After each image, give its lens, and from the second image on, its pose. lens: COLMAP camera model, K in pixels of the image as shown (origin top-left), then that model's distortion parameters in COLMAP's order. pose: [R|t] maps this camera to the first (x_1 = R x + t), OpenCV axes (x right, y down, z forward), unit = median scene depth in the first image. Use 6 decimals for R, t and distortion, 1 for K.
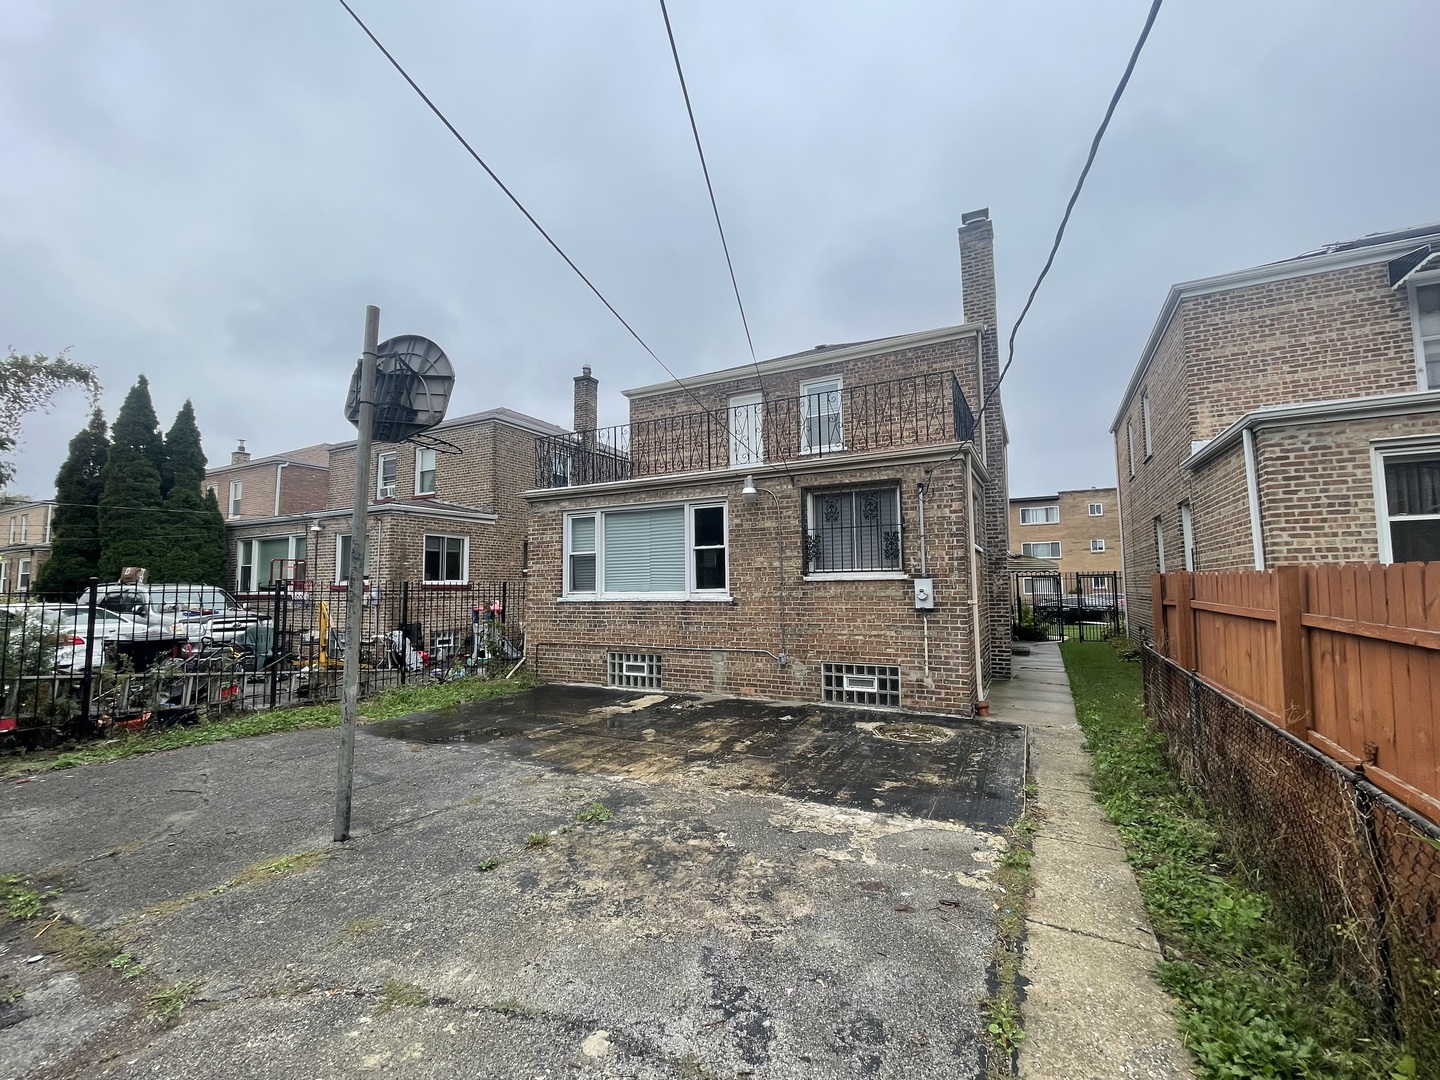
lens RADIAL K [[624.5, 0, 718.9], [0, 624.5, 539.4], [0, 0, 1]] dist [0.004789, 0.000982]
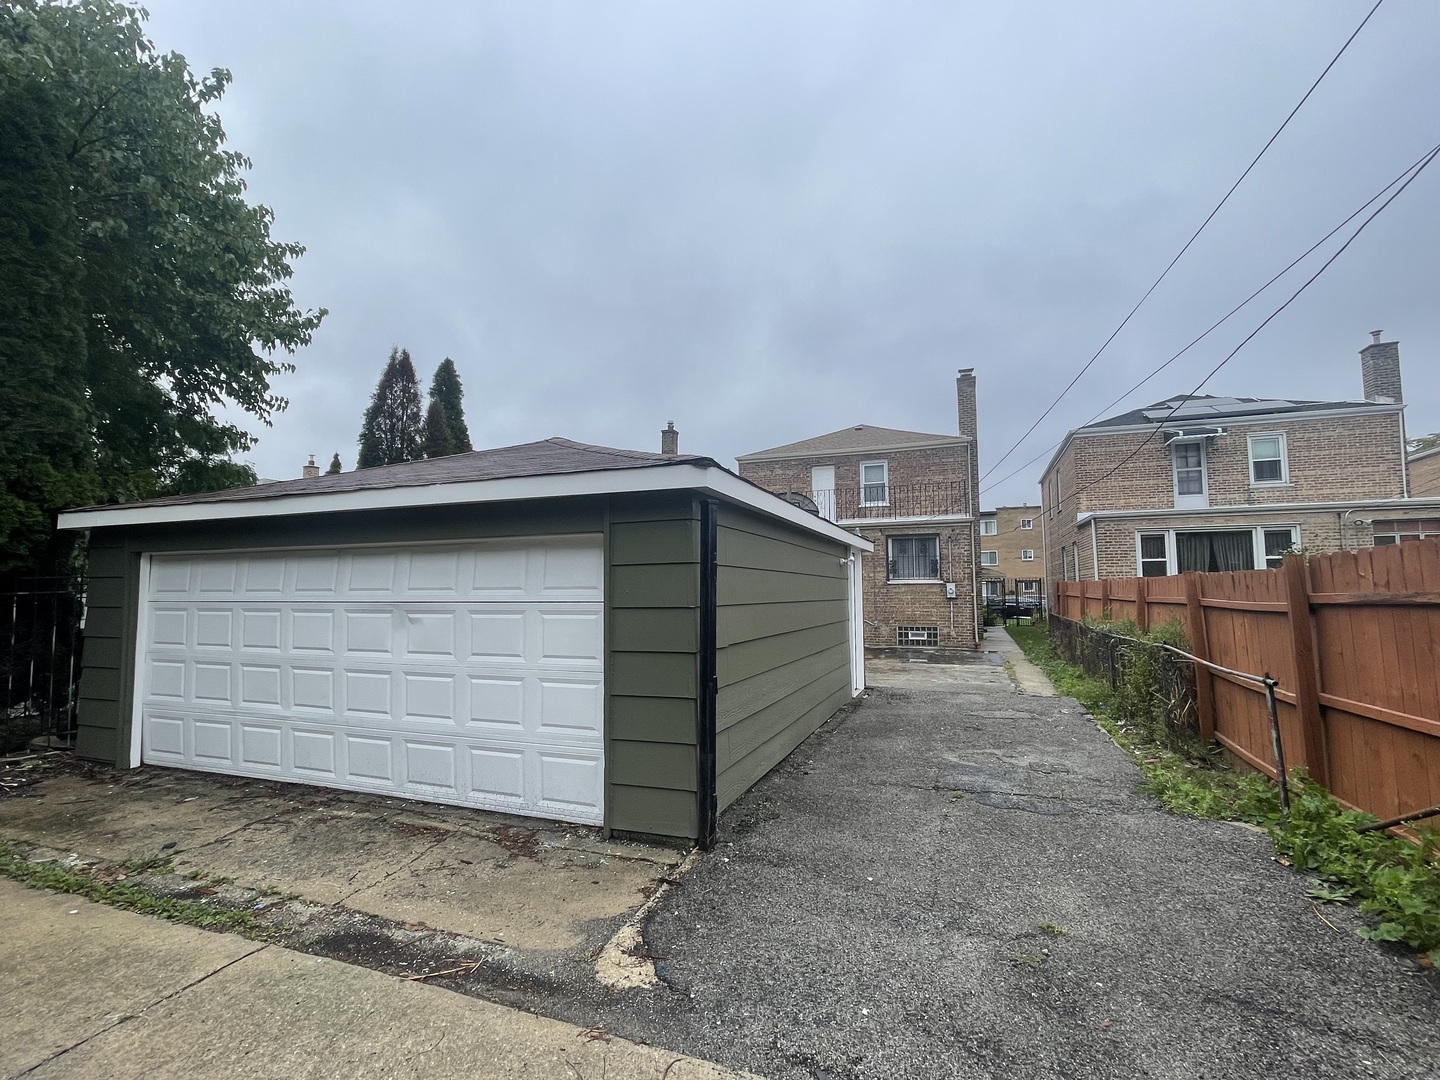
lens RADIAL K [[668.7, 0, 719.2], [0, 668.7, 540.5], [0, 0, 1]] dist [-0.002068, -0.000251]
pose [[0.993469, 0.013997, 0.113239, -0.618166], [-0.014140, 0.999900, 0.000464, -0.060987], [-0.113221, -0.002062, 0.993568, -0.994621]]
